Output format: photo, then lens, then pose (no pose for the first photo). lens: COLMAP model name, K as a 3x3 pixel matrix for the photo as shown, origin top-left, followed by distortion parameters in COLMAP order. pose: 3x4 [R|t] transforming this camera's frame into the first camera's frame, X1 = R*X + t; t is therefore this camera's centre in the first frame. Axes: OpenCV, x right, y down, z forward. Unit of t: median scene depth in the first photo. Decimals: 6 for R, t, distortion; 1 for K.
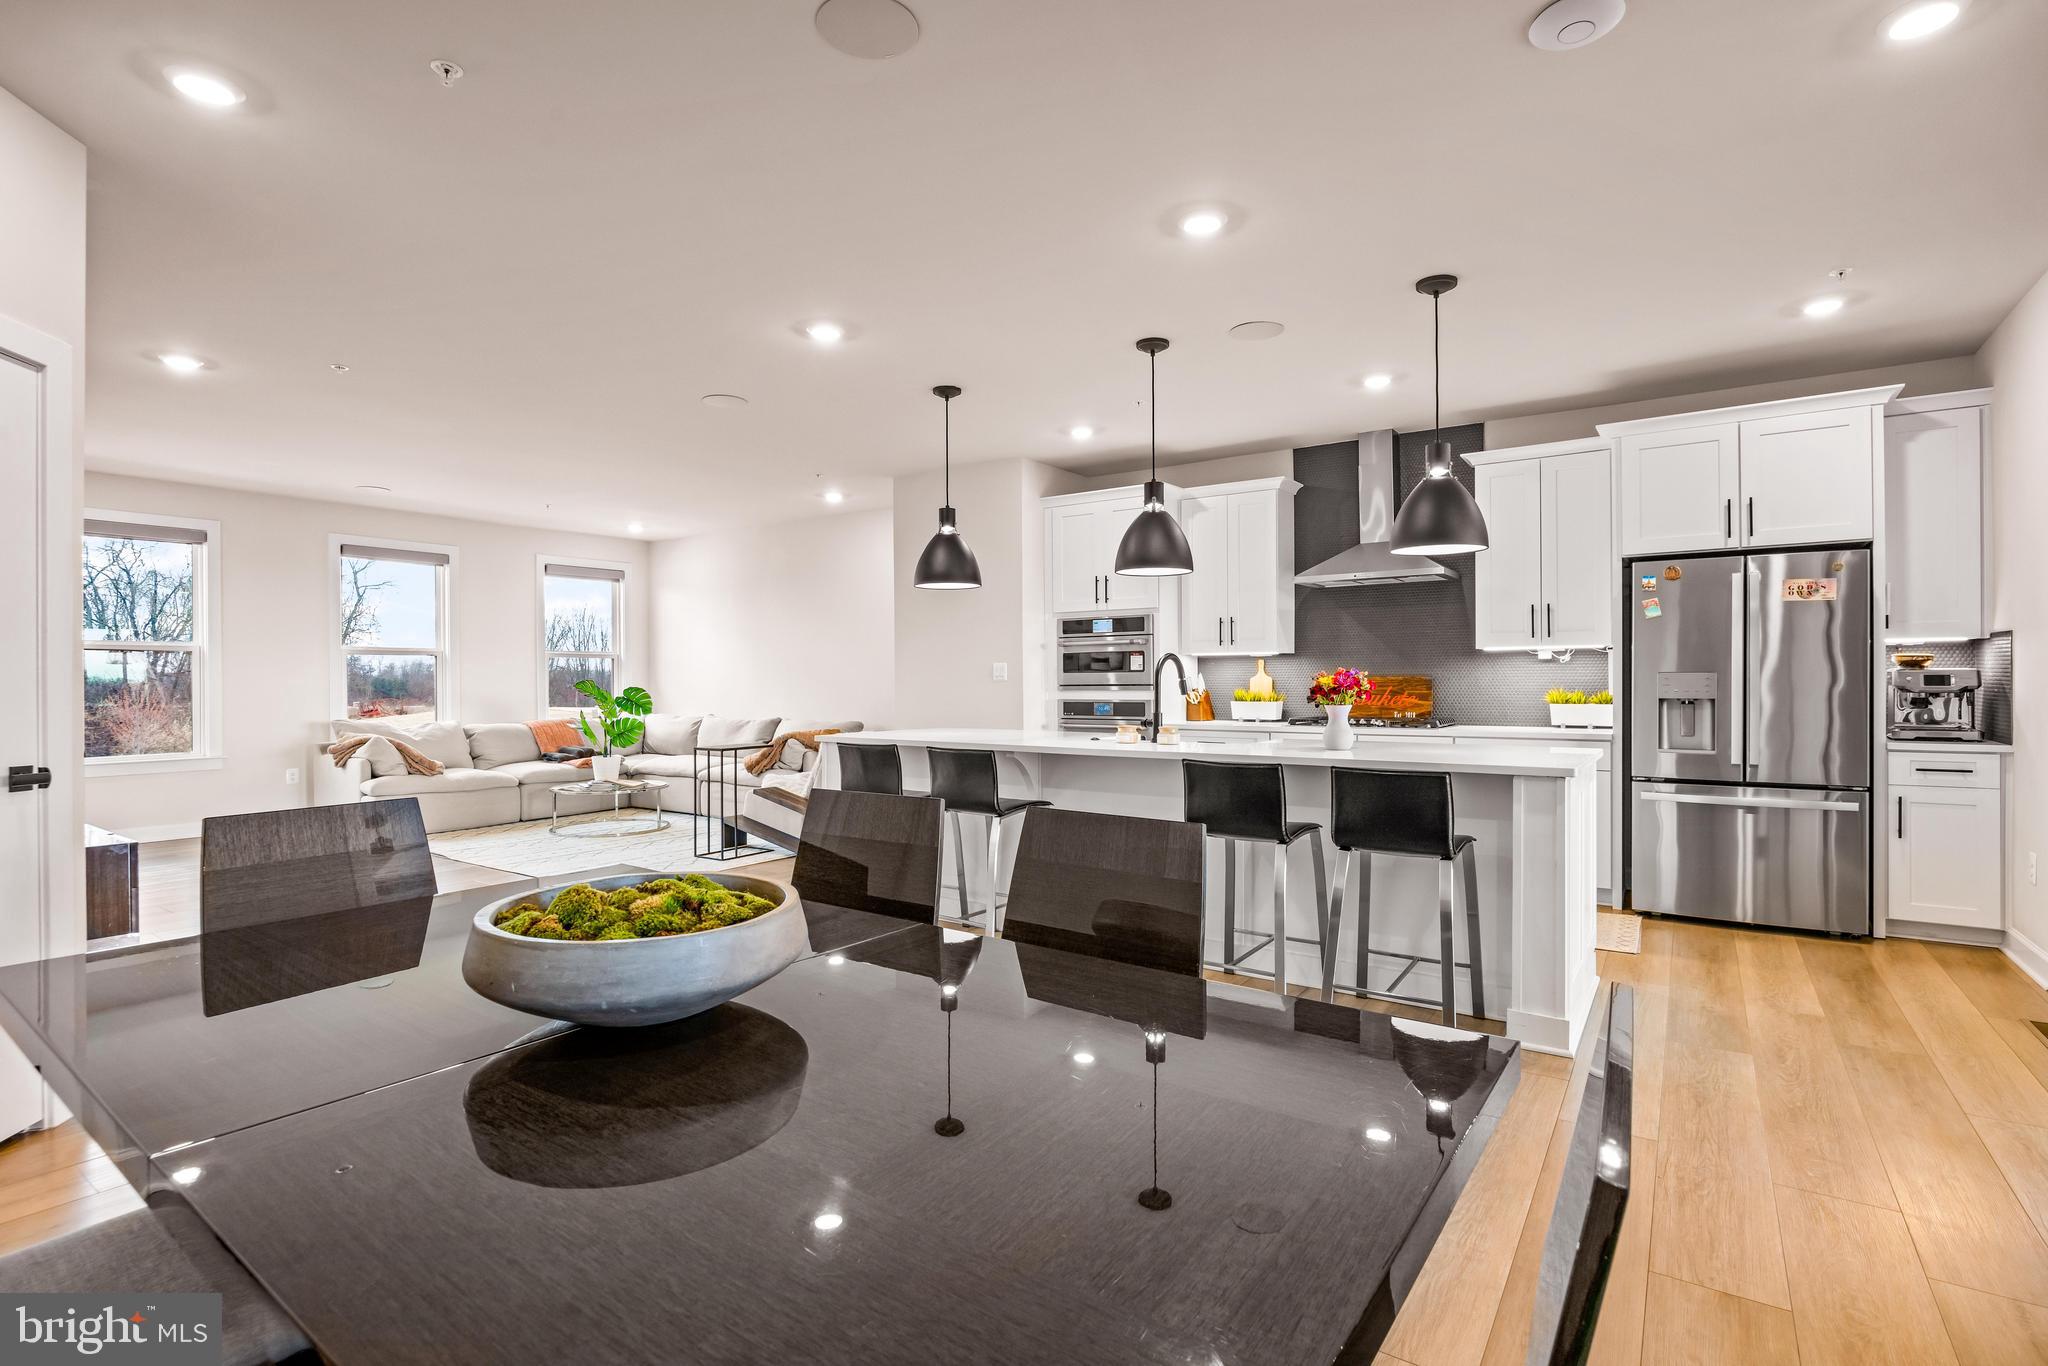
lens RADIAL K [[970.0, 0, 1021.0], [0, 970.0, 684.4], [0, 0, 1]] dist [-0.009622, -0.000078]
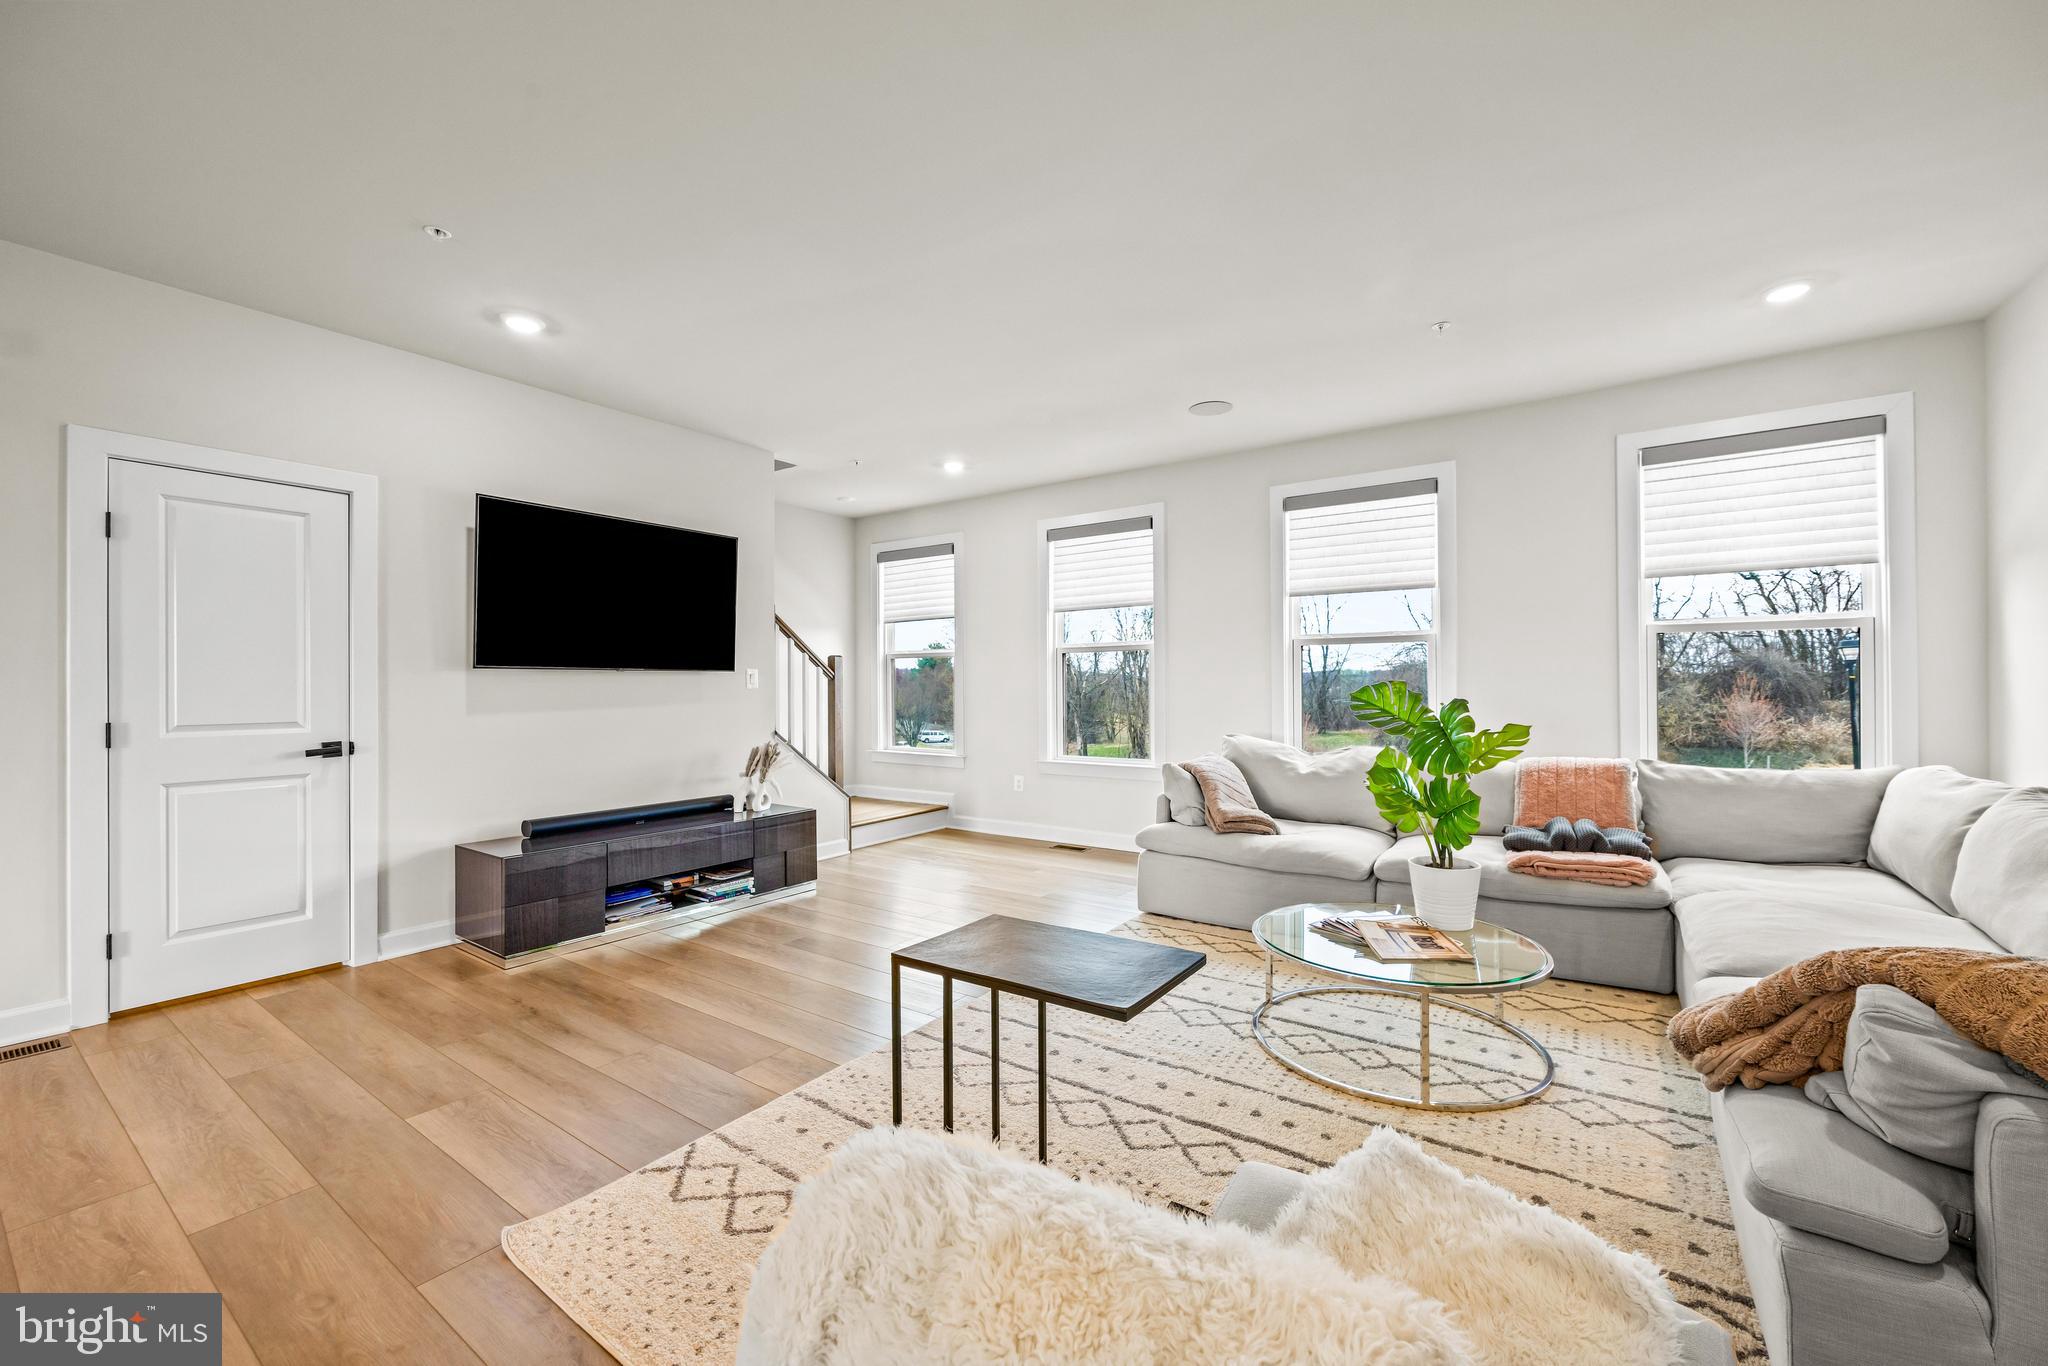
lens RADIAL K [[823.3, 0, 1014.5], [0, 823.3, 679.8], [0, 0, 1]] dist [0.002257, 0.000505]
pose [[-0.009007, -0.000711, -0.999959, -0.088171], [0.001967, 0.999998, -0.000729, -0.005747], [0.999957, -0.001973, -0.009006, 1.035315]]
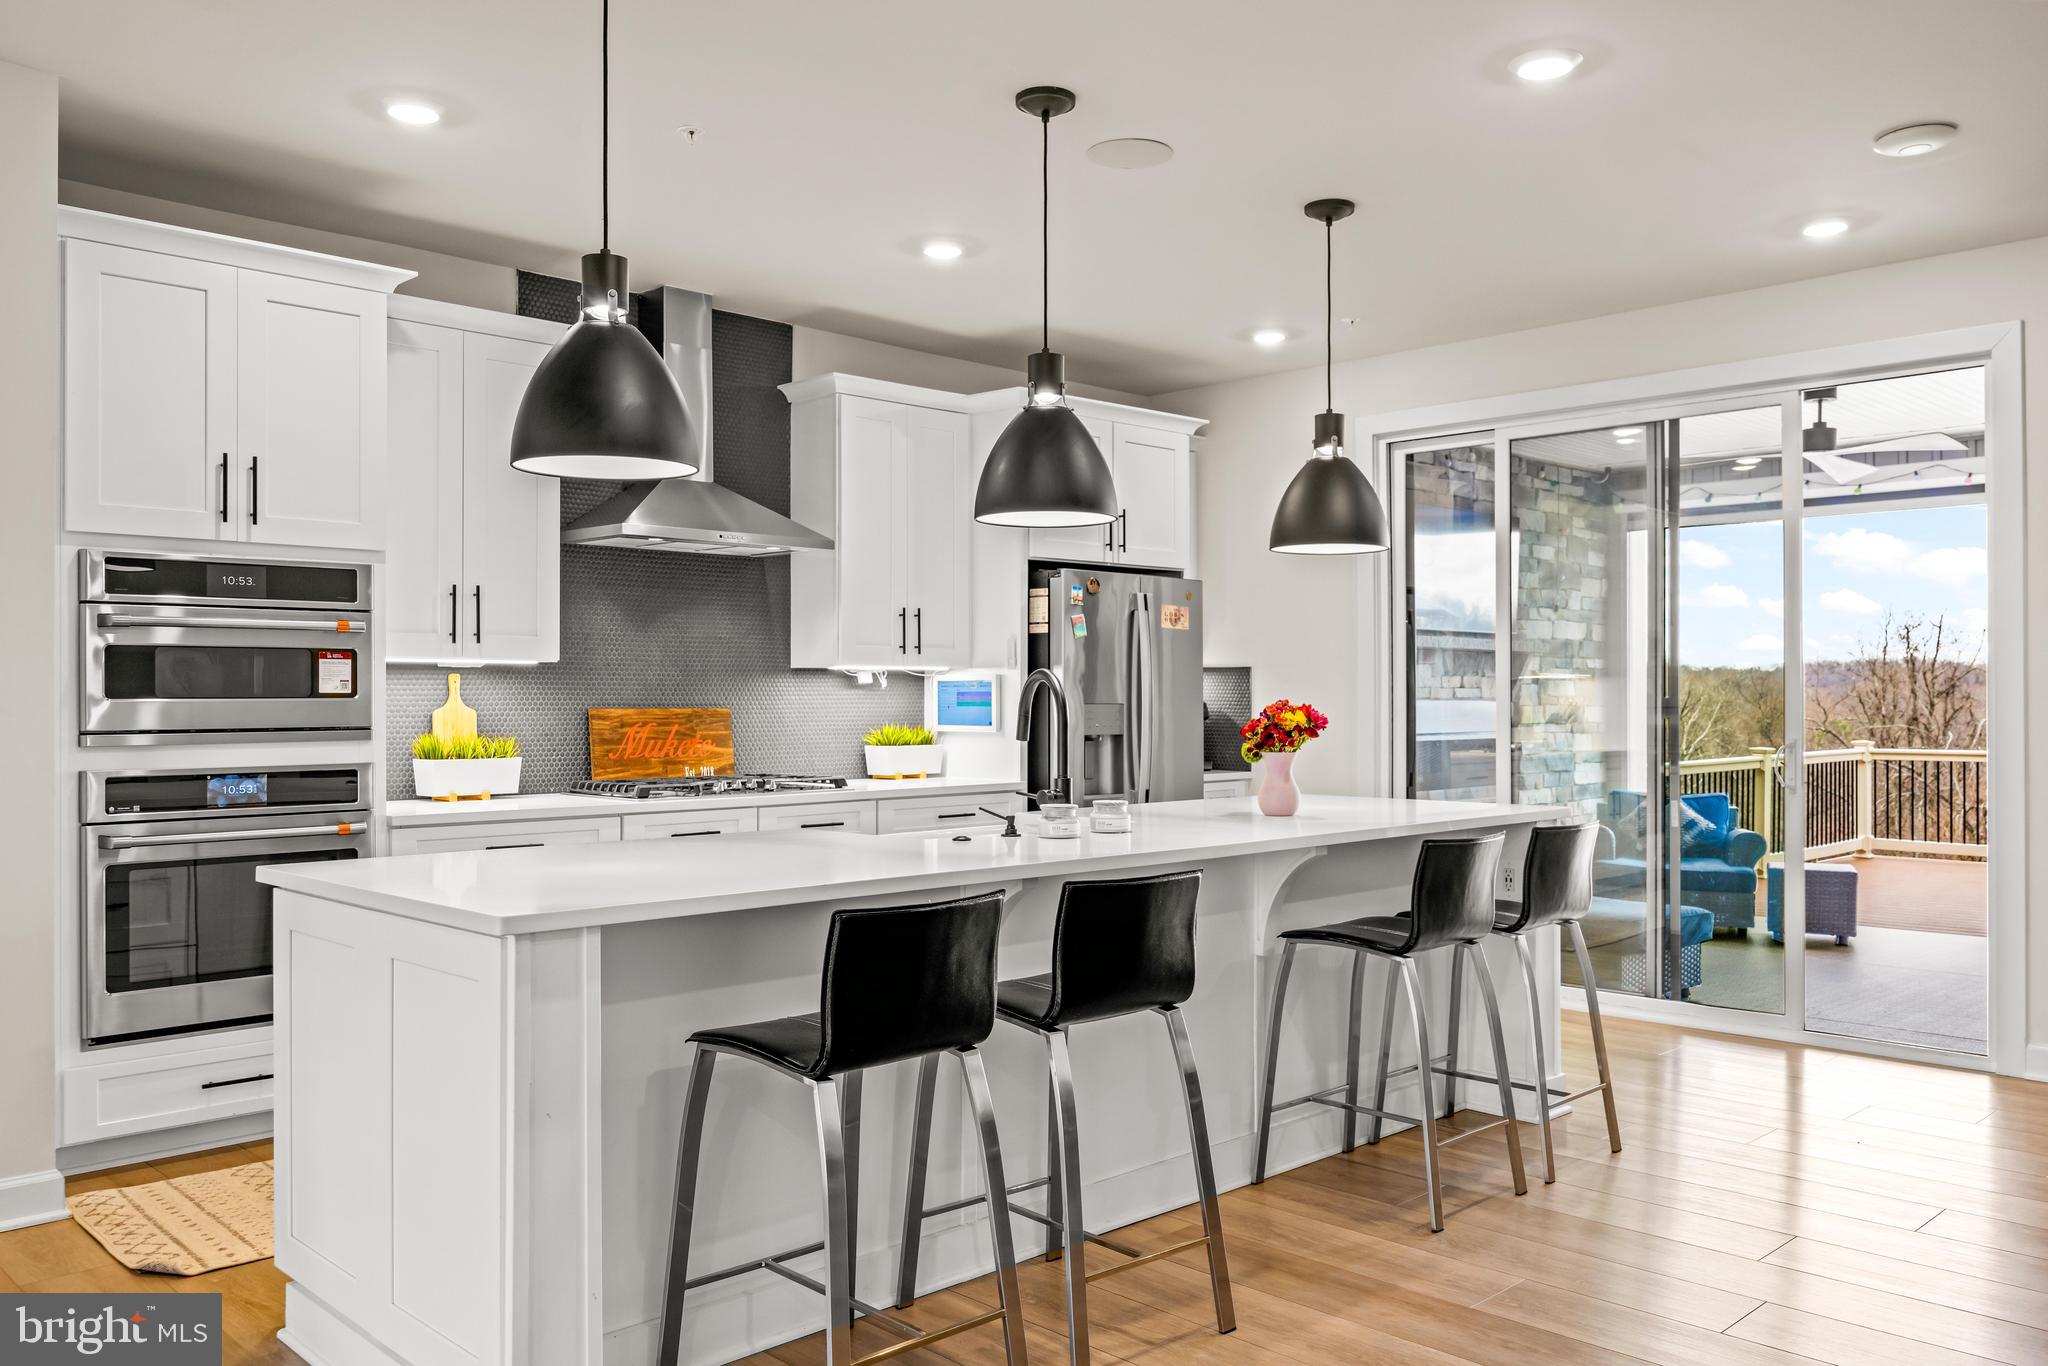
lens RADIAL K [[1583.4, 0, 1013.4], [0, 1583.4, 694.8], [0, 0, 1]] dist [0.006752, -0.004599]
pose [[0.191279, 0.005761, 0.981519, -0.507531], [0.003924, 0.999970, -0.006634, -0.008505], [-0.981528, 0.005121, 0.191251, 0.585631]]
